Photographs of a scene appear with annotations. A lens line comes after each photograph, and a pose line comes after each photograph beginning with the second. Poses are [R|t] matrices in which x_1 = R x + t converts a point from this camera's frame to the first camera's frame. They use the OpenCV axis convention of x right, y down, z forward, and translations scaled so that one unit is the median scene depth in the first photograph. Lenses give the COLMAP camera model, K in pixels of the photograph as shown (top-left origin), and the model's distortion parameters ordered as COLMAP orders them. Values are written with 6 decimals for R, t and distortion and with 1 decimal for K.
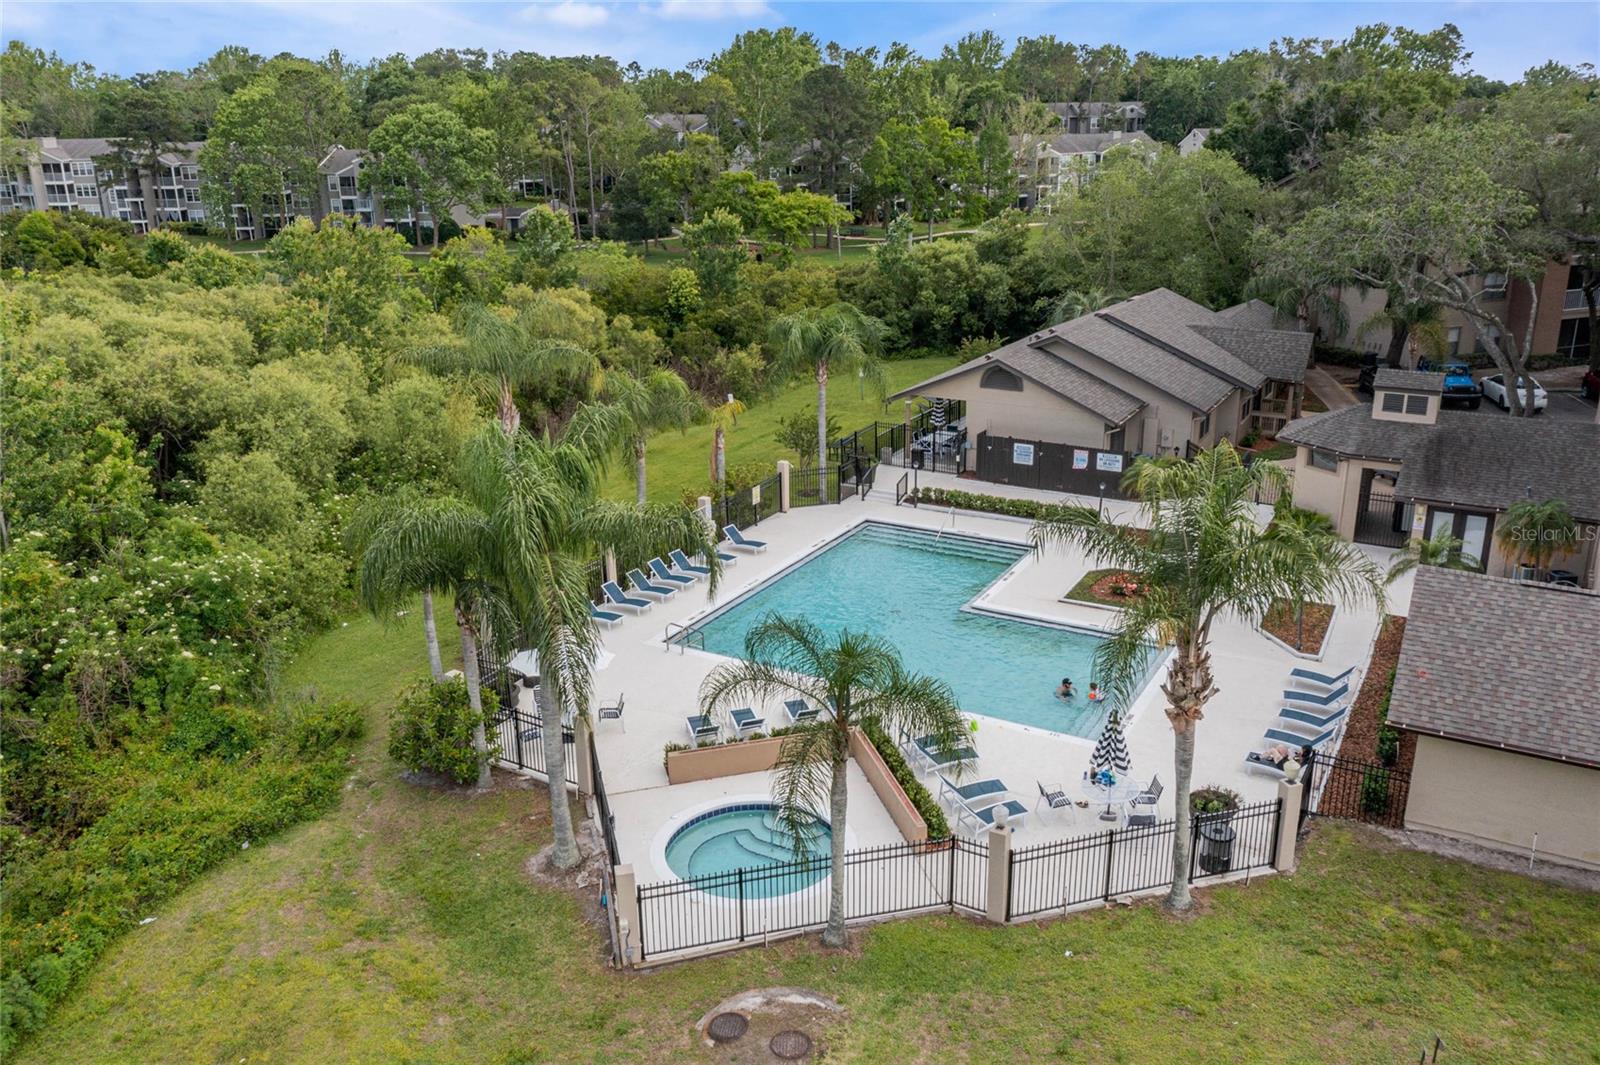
lens RADIAL K [[1251.6, 0, 798.7], [0, 1251.6, 526.1], [0, 0, 1]] dist [-0.018206, 0.007376]
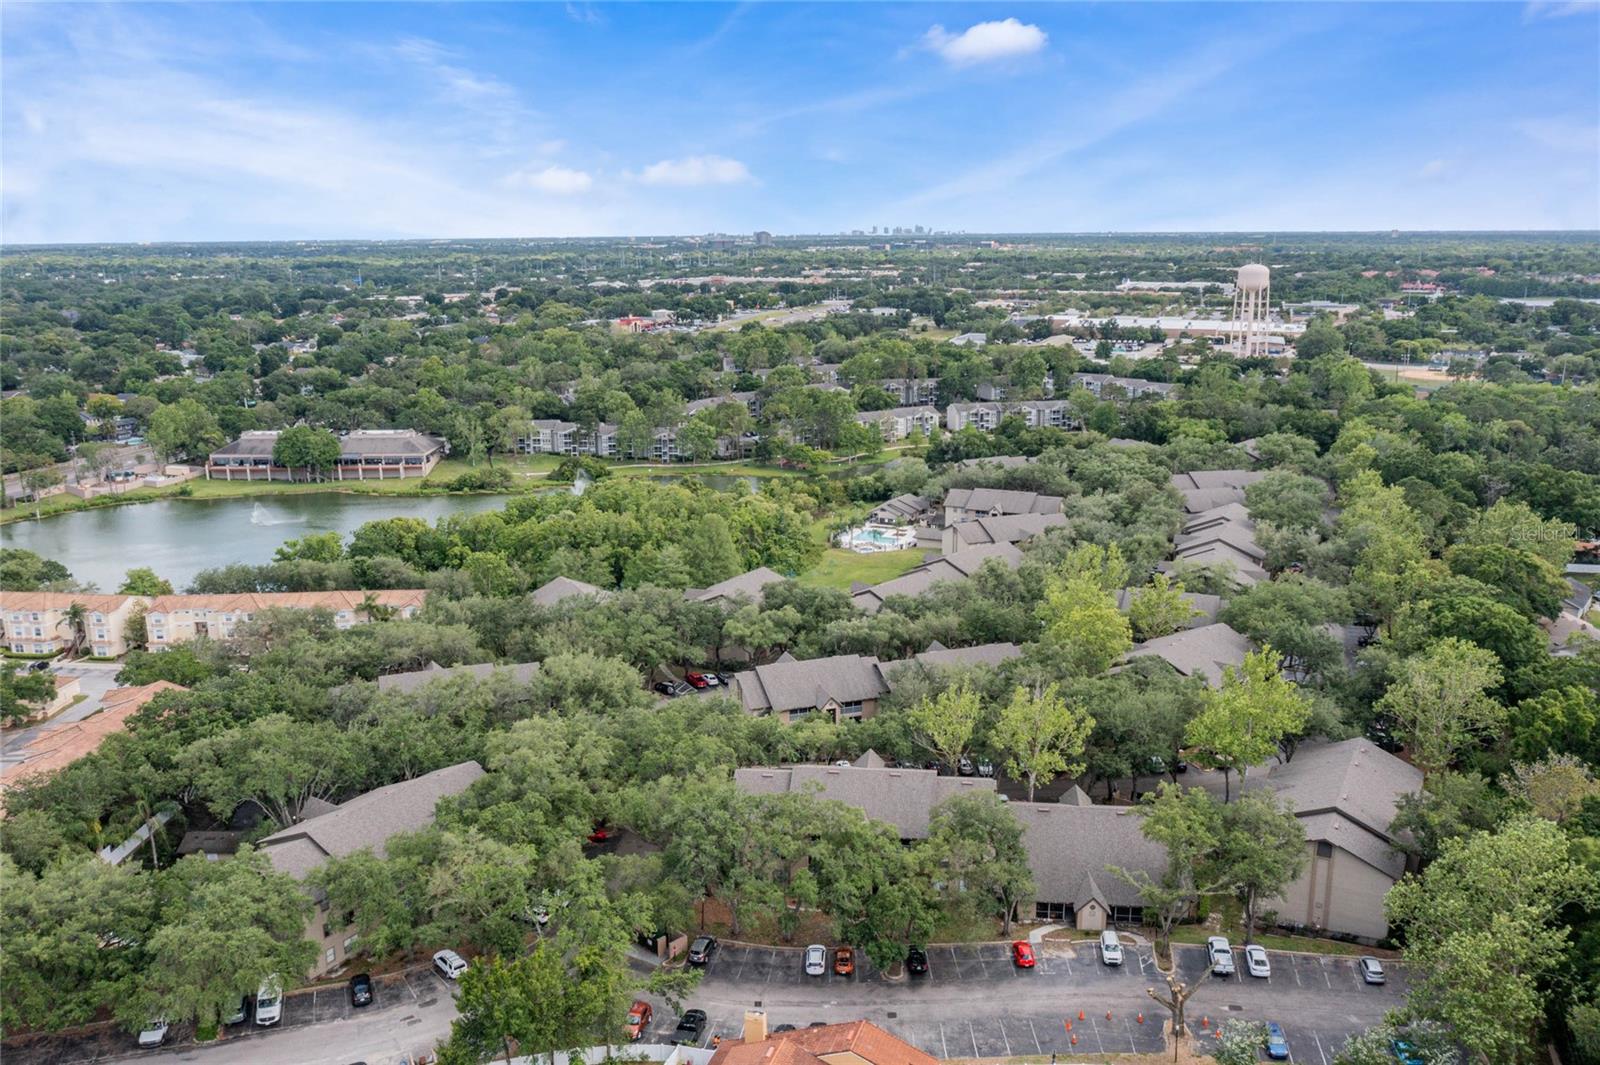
lens RADIAL K [[1251.6, 0, 800.9], [0, 1251.6, 534.1], [0, 0, 1]] dist [-0.018206, 0.007376]
pose [[0.994558, -0.019153, 0.102404, -1.071224], [0.027304, 0.996516, -0.078800, 0.588482], [-0.100538, 0.081167, 0.991617, -6.221315]]
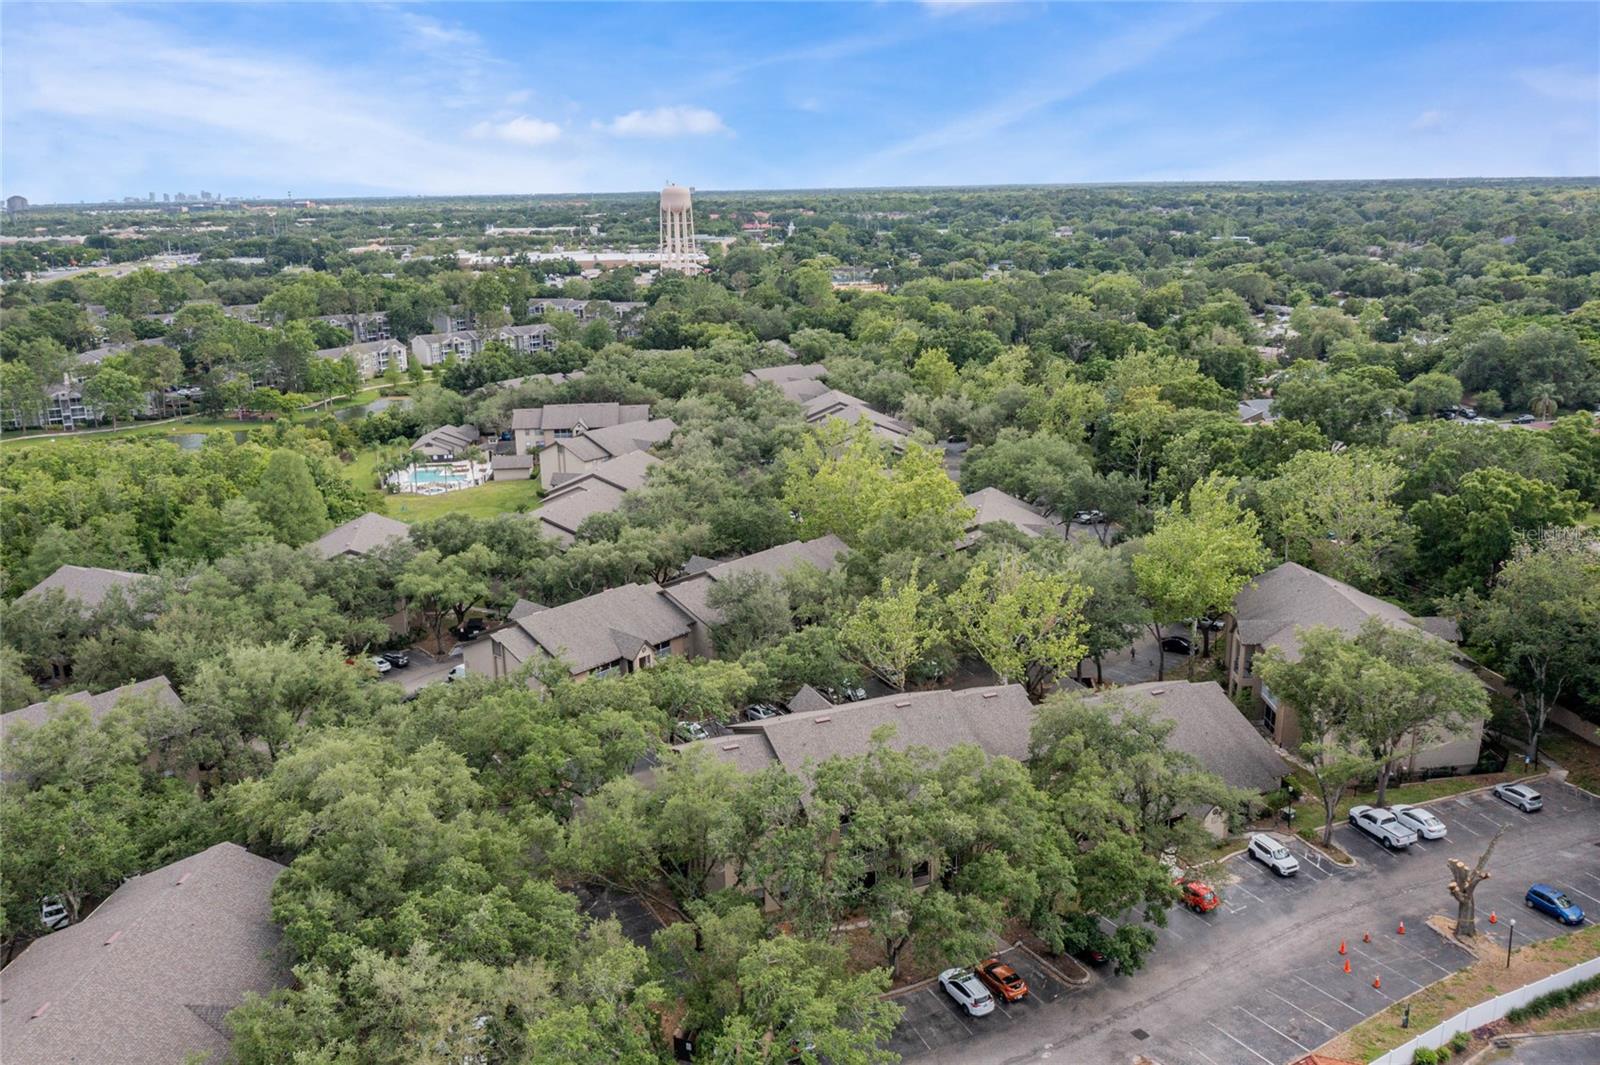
lens RADIAL K [[1251.6, 0, 799.3], [0, 1251.6, 533.8], [0, 0, 1]] dist [-0.018206, 0.007376]
pose [[0.808170, -0.156753, 0.567706, -1.865630], [0.188327, 0.982102, 0.003077, 0.611681], [-0.558027, 0.104428, 0.823226, -4.846977]]
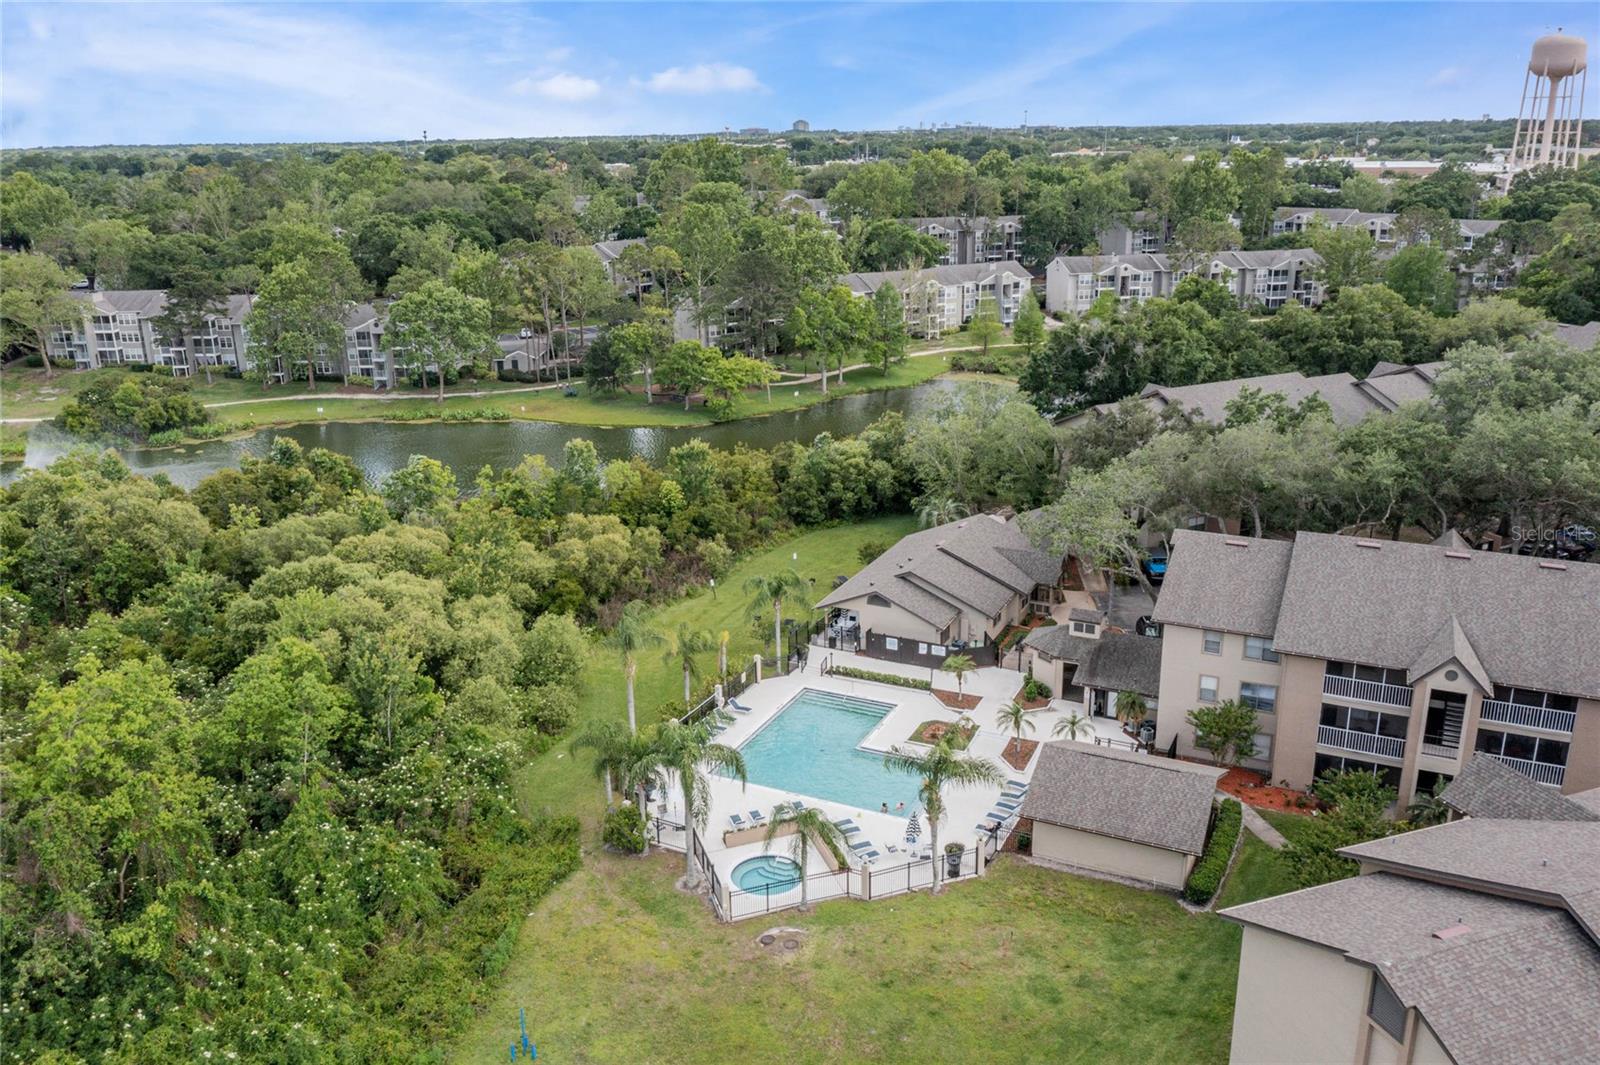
lens RADIAL K [[1251.6, 0, 795.6], [0, 1251.6, 527.8], [0, 0, 1]] dist [-0.018206, 0.007376]
pose [[0.997841, -0.024591, 0.060898, -0.061612], [0.025280, 0.999625, -0.010569, -0.212149], [-0.060615, 0.012086, 0.998088, -0.781450]]
